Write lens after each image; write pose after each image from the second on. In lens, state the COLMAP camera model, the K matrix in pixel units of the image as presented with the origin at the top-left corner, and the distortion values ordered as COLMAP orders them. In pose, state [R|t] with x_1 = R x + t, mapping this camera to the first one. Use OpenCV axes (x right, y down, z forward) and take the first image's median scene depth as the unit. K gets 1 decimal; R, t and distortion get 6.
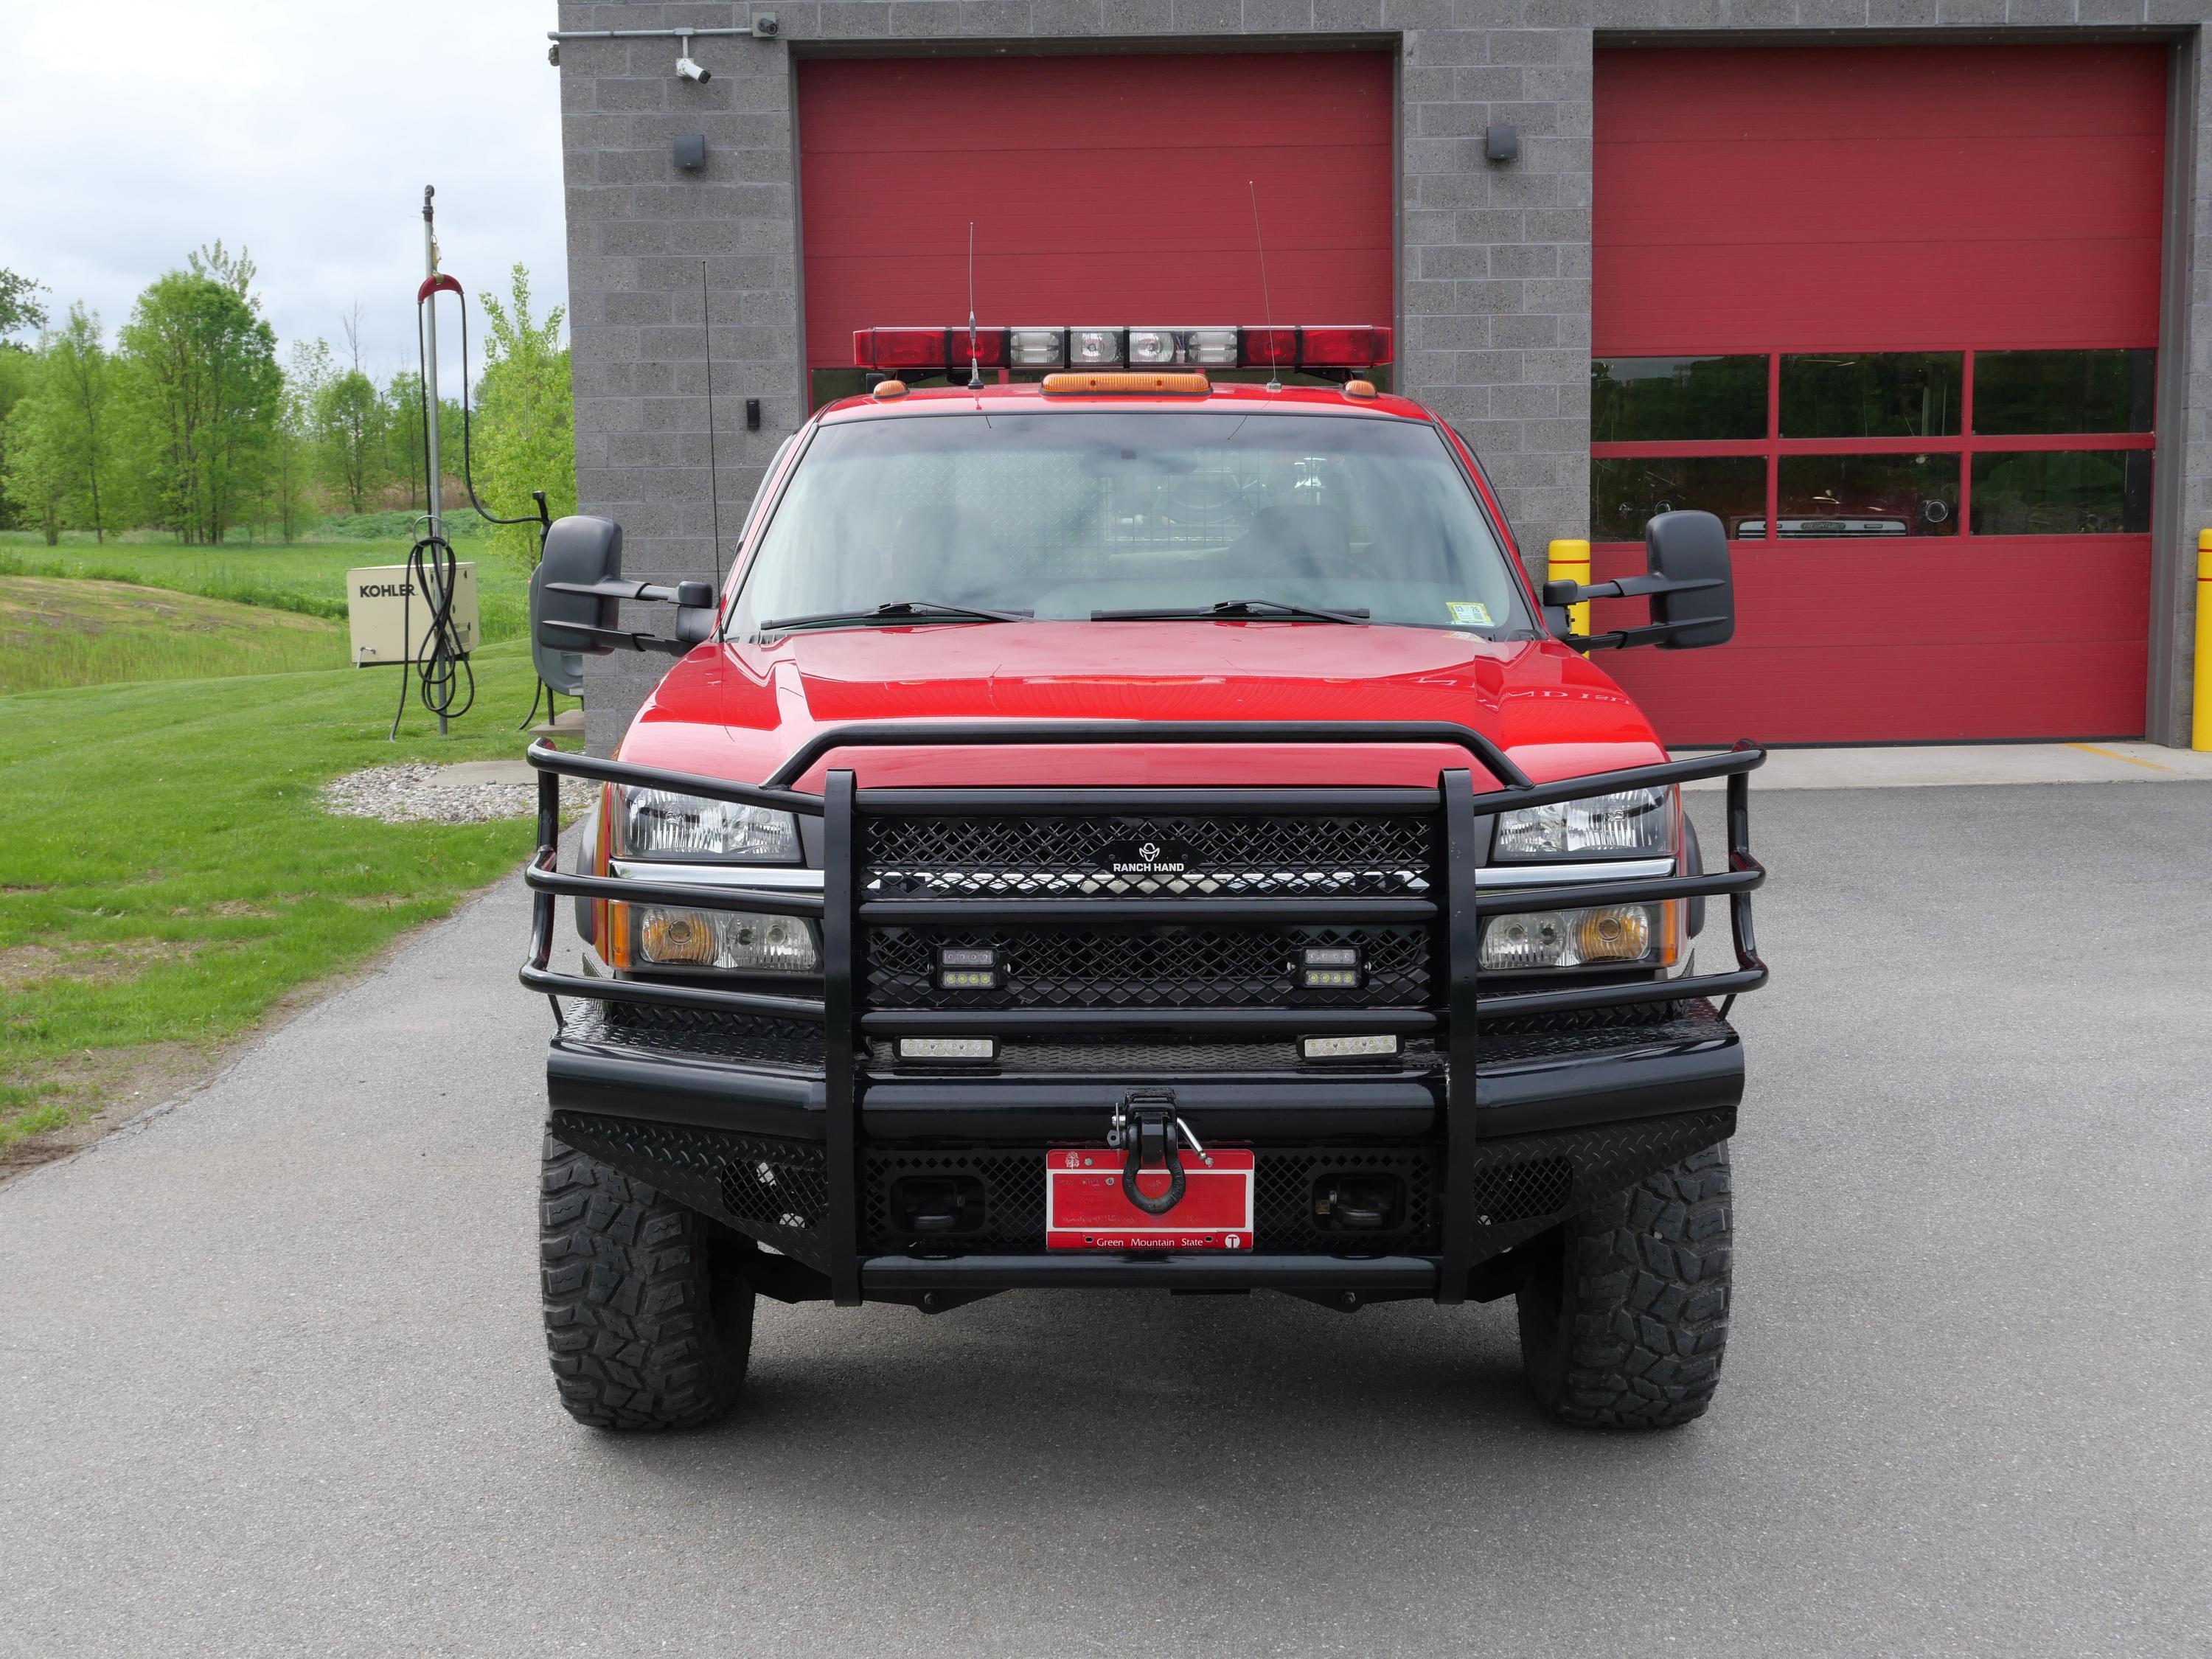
lens RADIAL K [[2592.9, 0, 1120.4], [0, 2592.9, 825.9], [0, 0, 1]] dist [-0.018822, -0.006267]
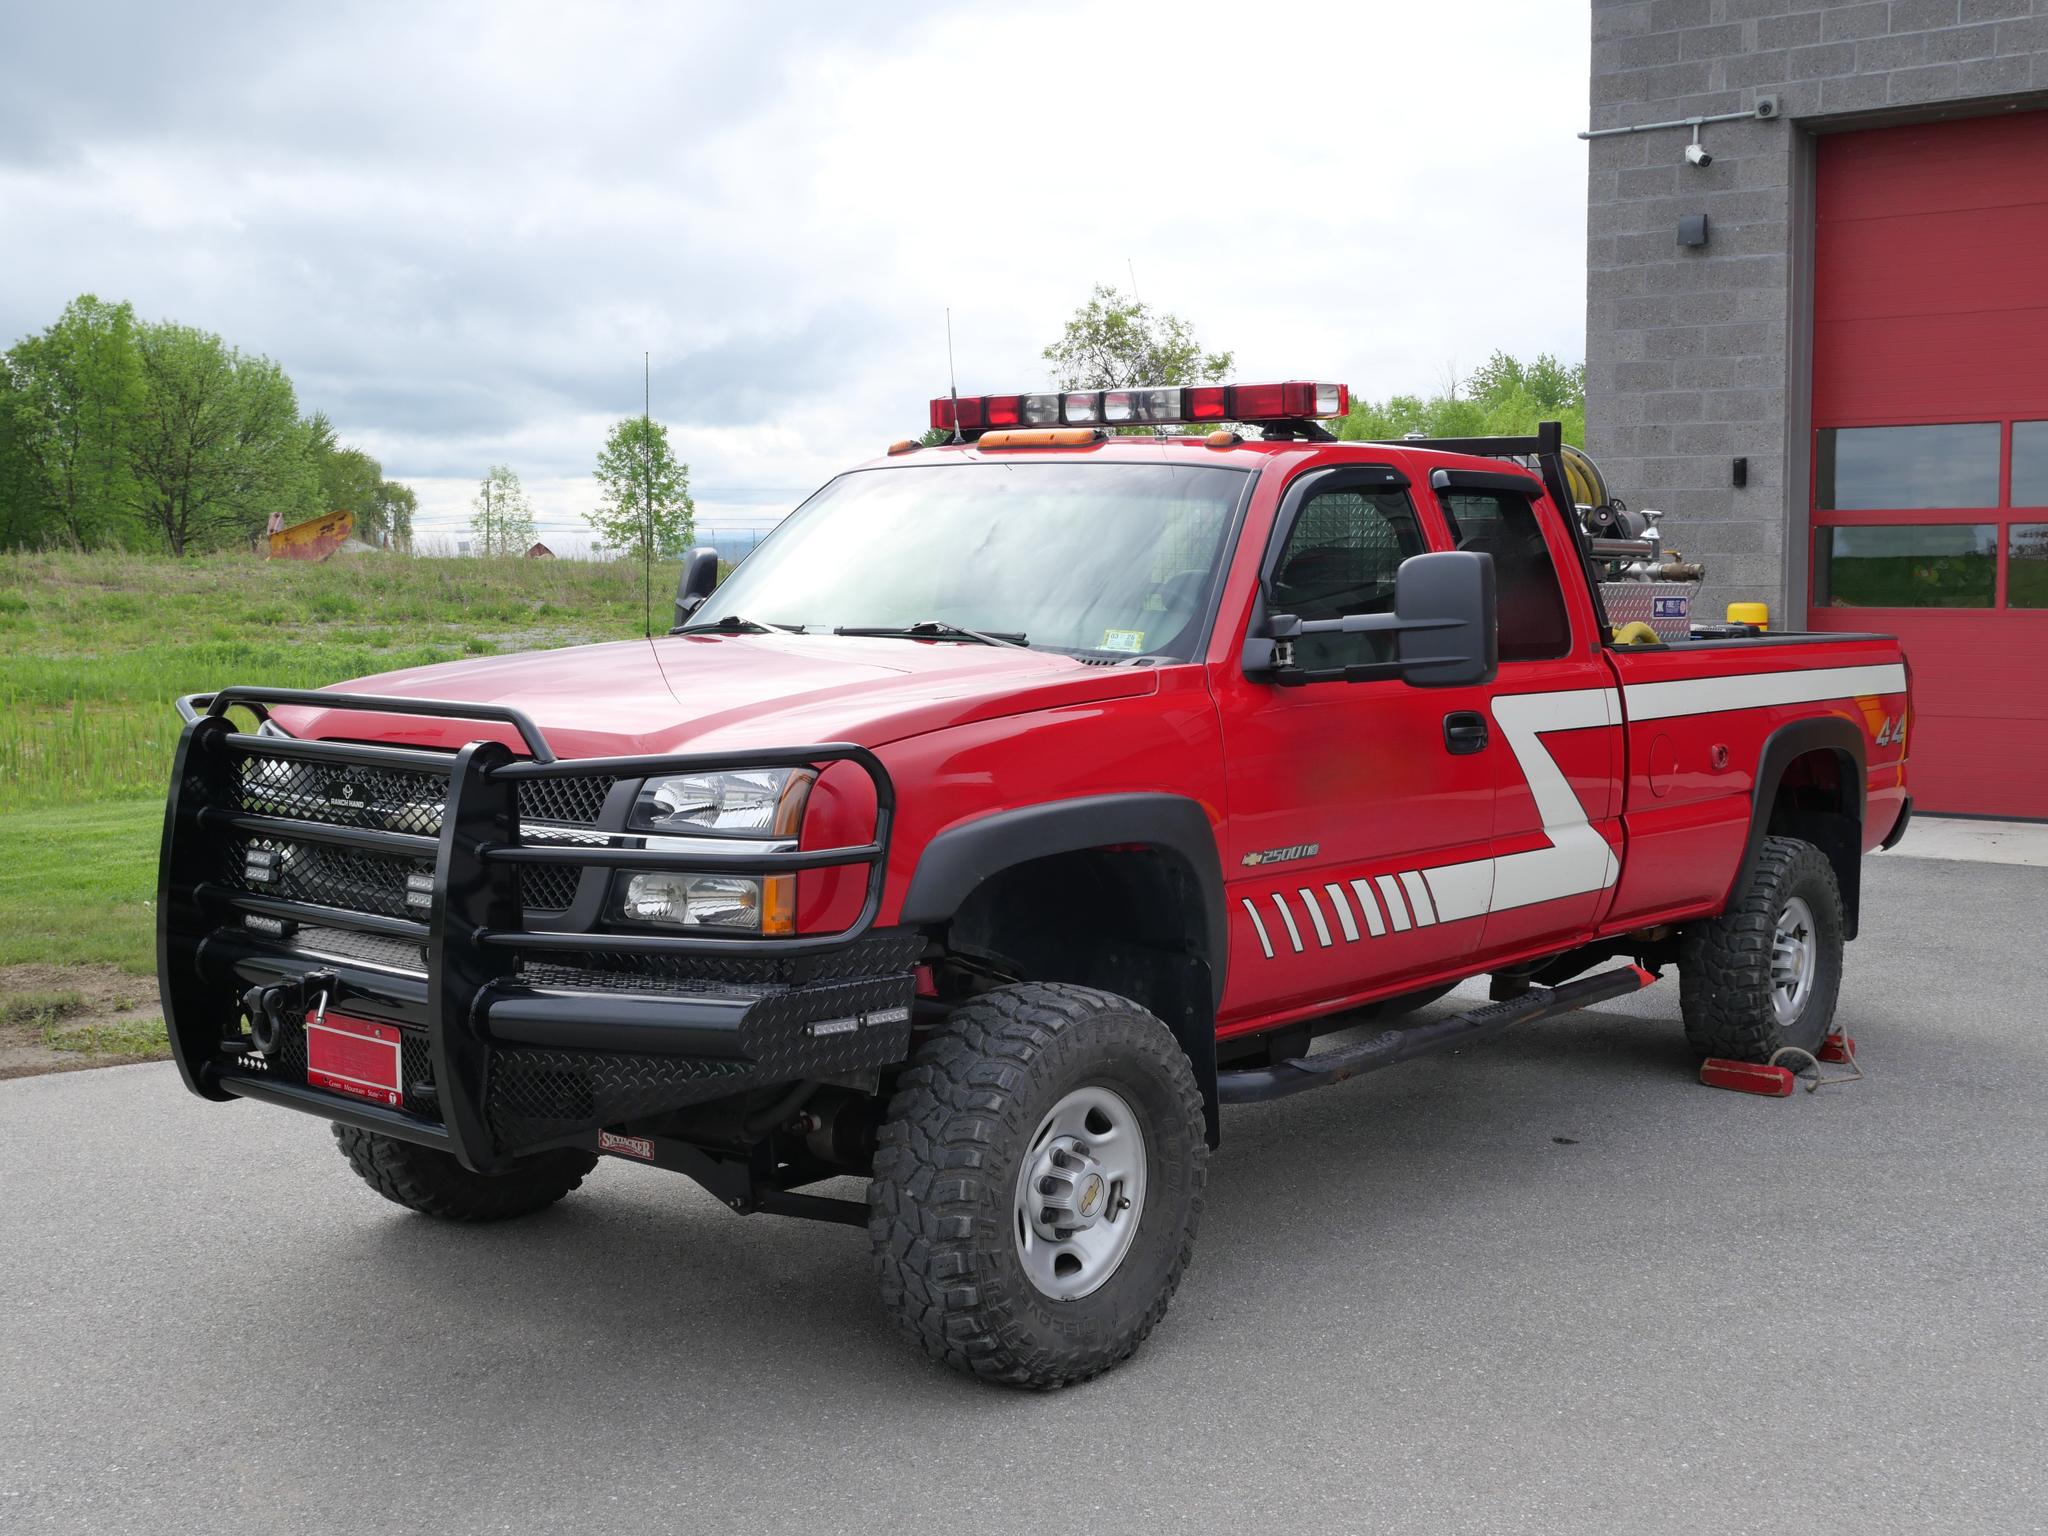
lens RADIAL K [[2400.6, 0, 1037.3], [0, 2400.6, 764.7], [0, 0, 1]] dist [-0.018822, -0.006267]
pose [[0.773477, 0.064963, -0.630487, 0.266466], [-0.089764, 0.995935, -0.007505, -0.006589], [0.627436, 0.062399, 0.776164, 0.067217]]
